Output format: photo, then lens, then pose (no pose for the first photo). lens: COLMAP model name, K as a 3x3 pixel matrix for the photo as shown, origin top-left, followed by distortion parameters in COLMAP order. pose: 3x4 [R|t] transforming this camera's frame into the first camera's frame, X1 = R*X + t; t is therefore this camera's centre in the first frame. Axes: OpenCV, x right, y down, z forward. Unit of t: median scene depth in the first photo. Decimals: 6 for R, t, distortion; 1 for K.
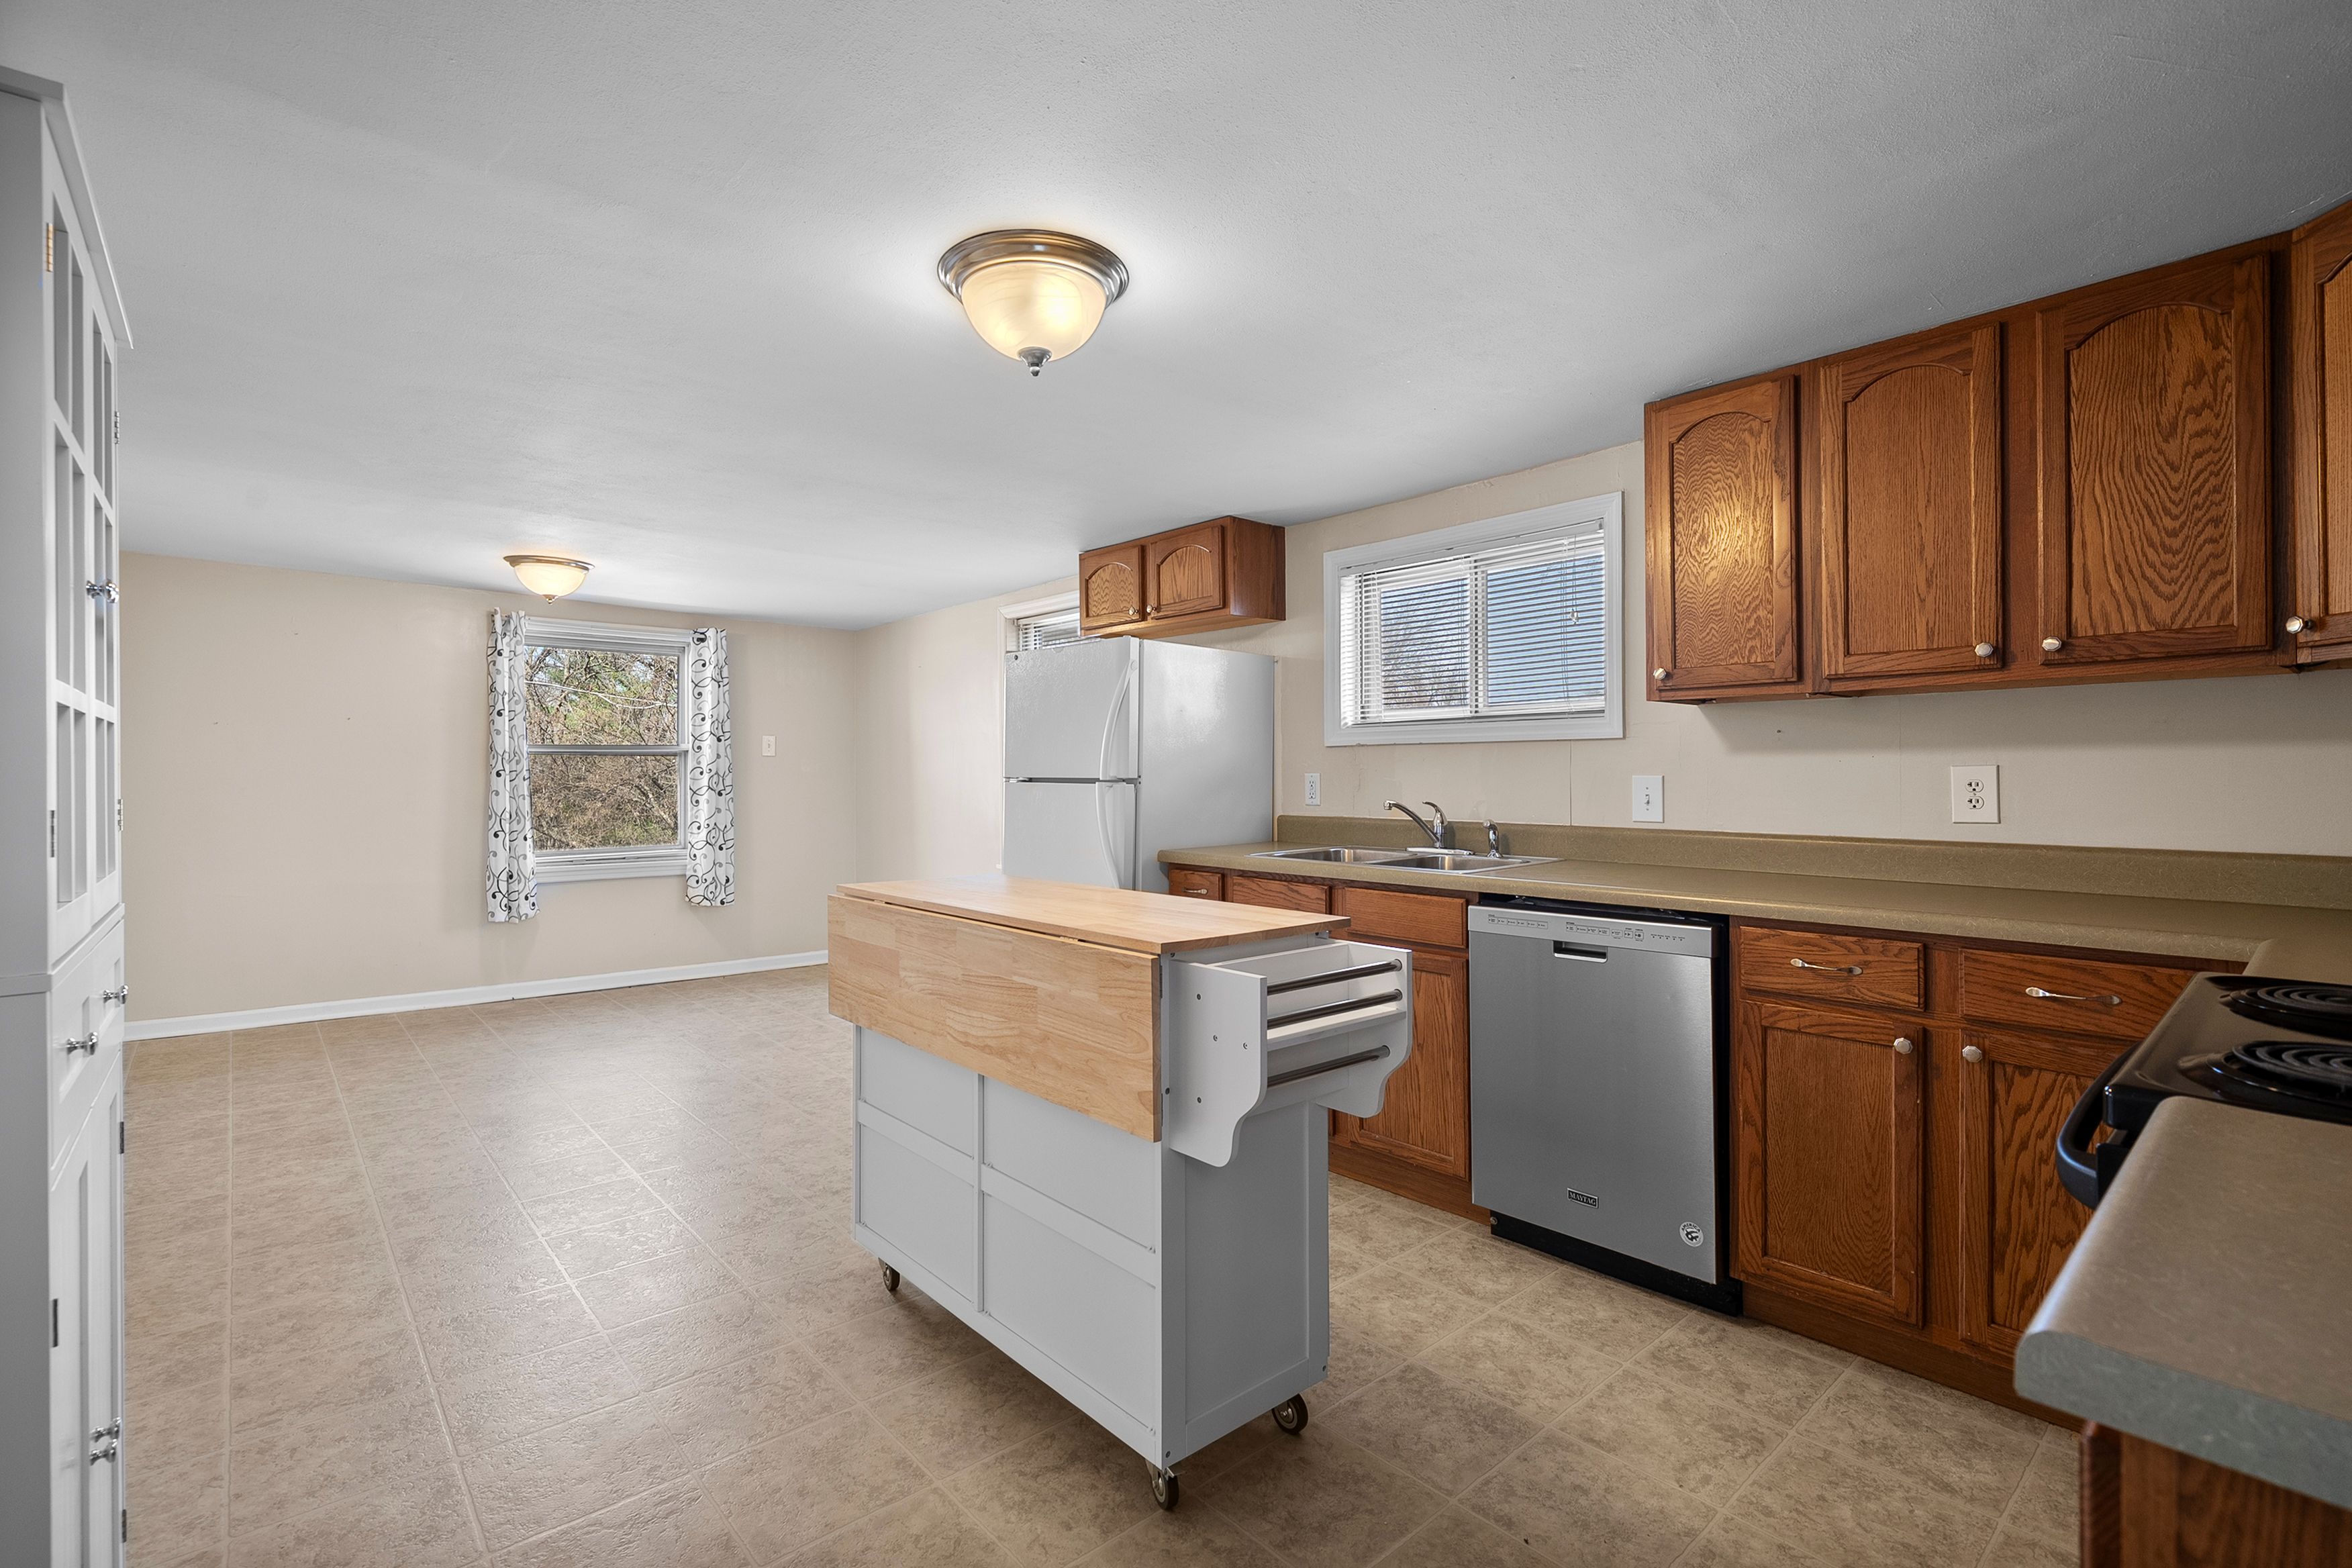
lens RADIAL K [[1095.0, 0, 1163.6], [0, 1095.0, 770.7], [0, 0, 1]] dist [-0.000406, -0.000879]
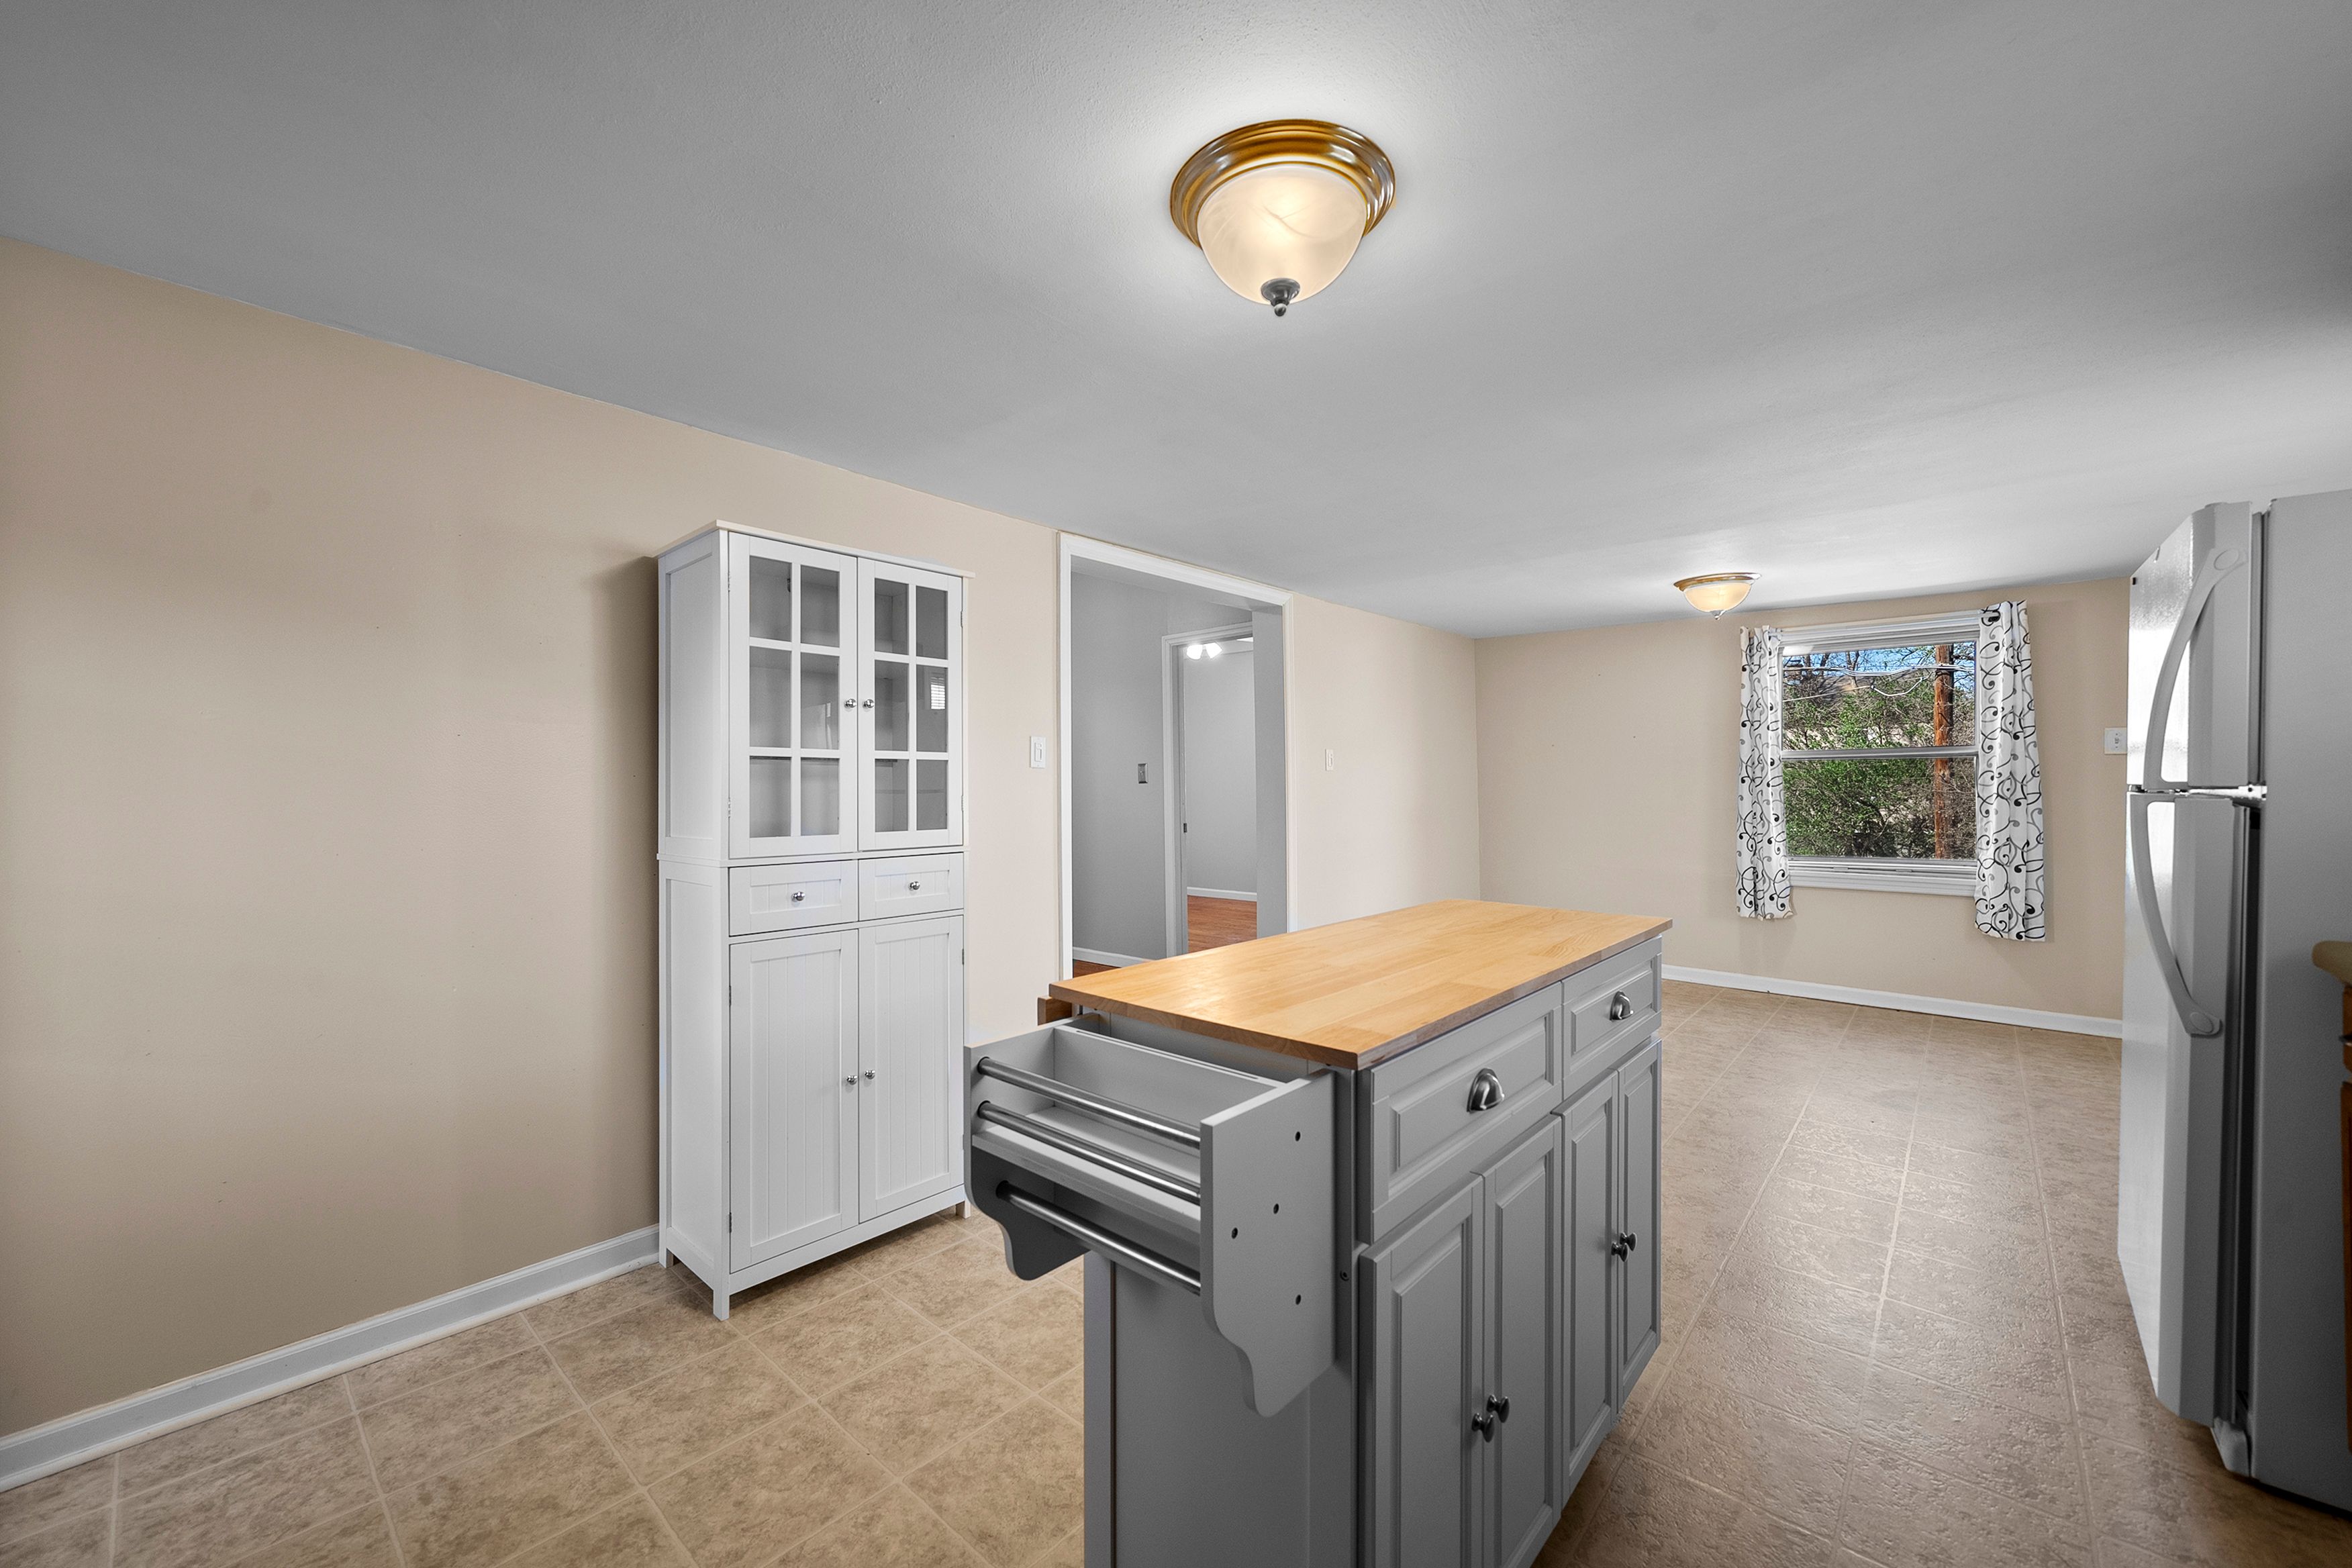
lens RADIAL K [[913.3, 0, 1155.9], [0, 913.3, 785.4], [0, 0, 1]] dist [-0.001267, -0.000619]
pose [[0.119941, 0.001641, -0.992780, 0.217158], [0.007900, 0.999965, 0.002607, 0.001205], [0.992750, -0.008156, 0.119924, 0.312427]]
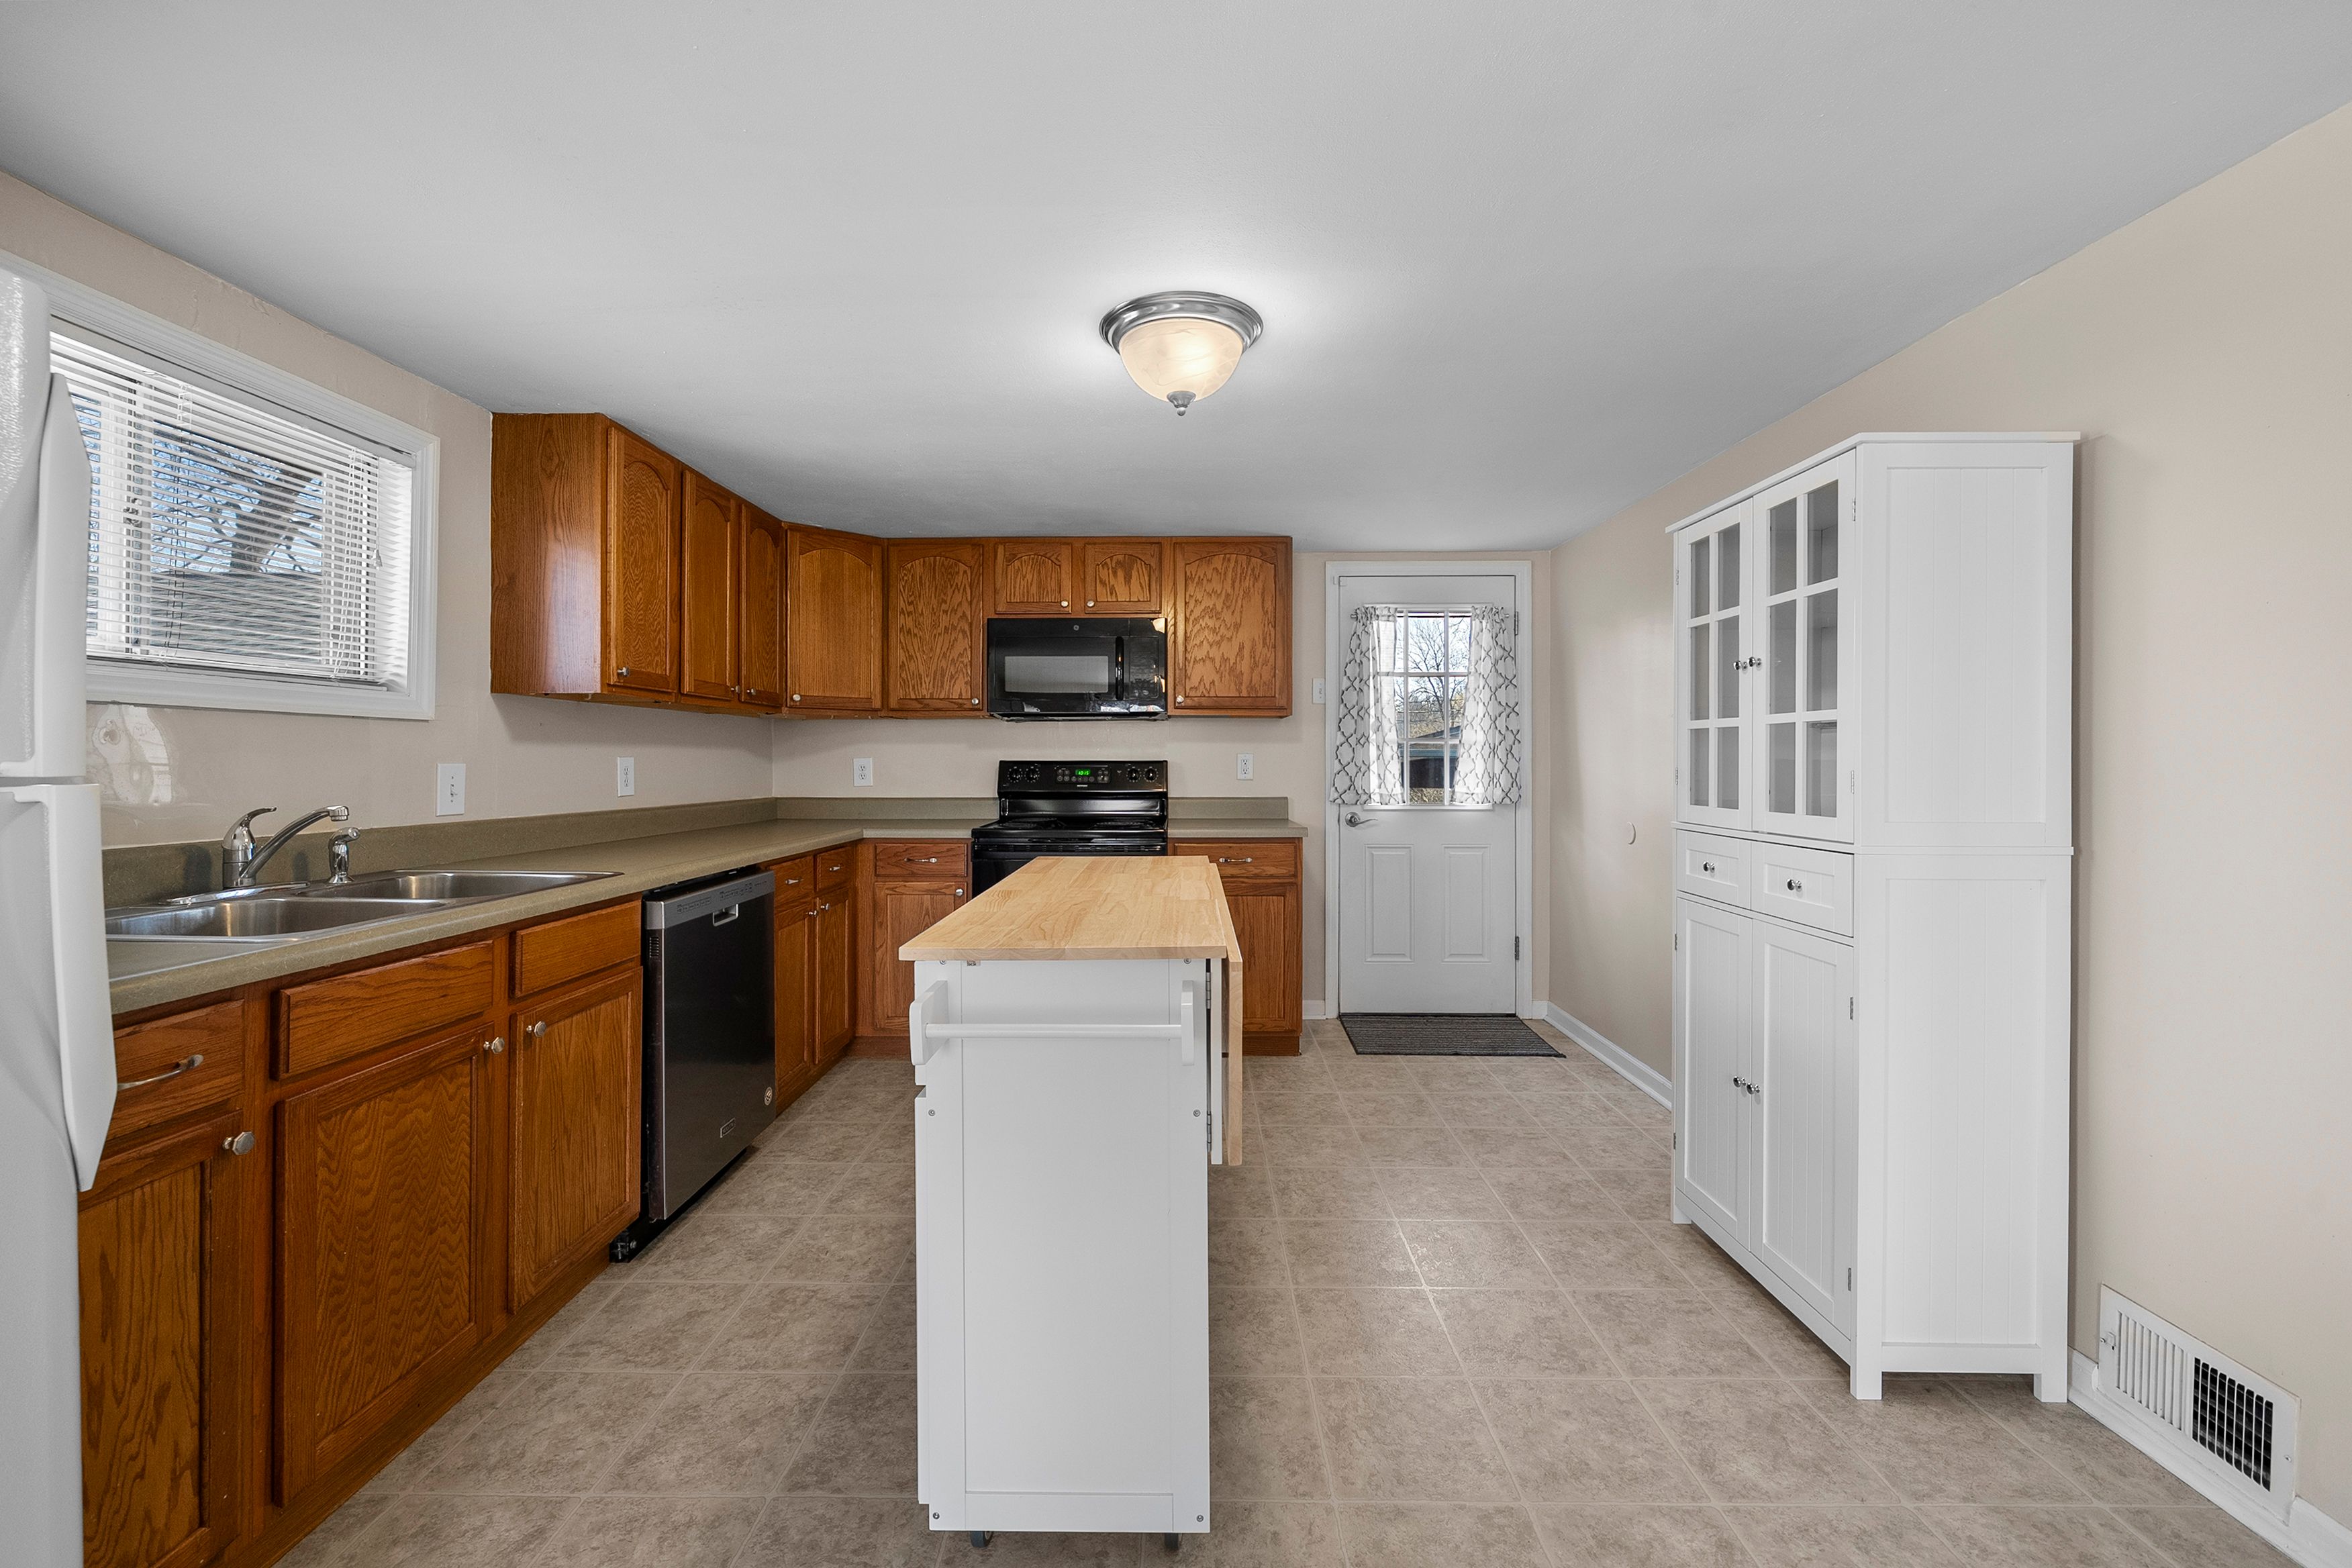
lens RADIAL K [[913.3, 0, 1178.7], [0, 913.3, 760.3], [0, 0, 1]] dist [-0.001267, -0.000619]
pose [[-0.755648, 0.006265, 0.654948, -0.285405], [0.002931, 0.999977, -0.006184, 0.004384], [-0.654971, -0.002753, -0.755649, 0.660232]]
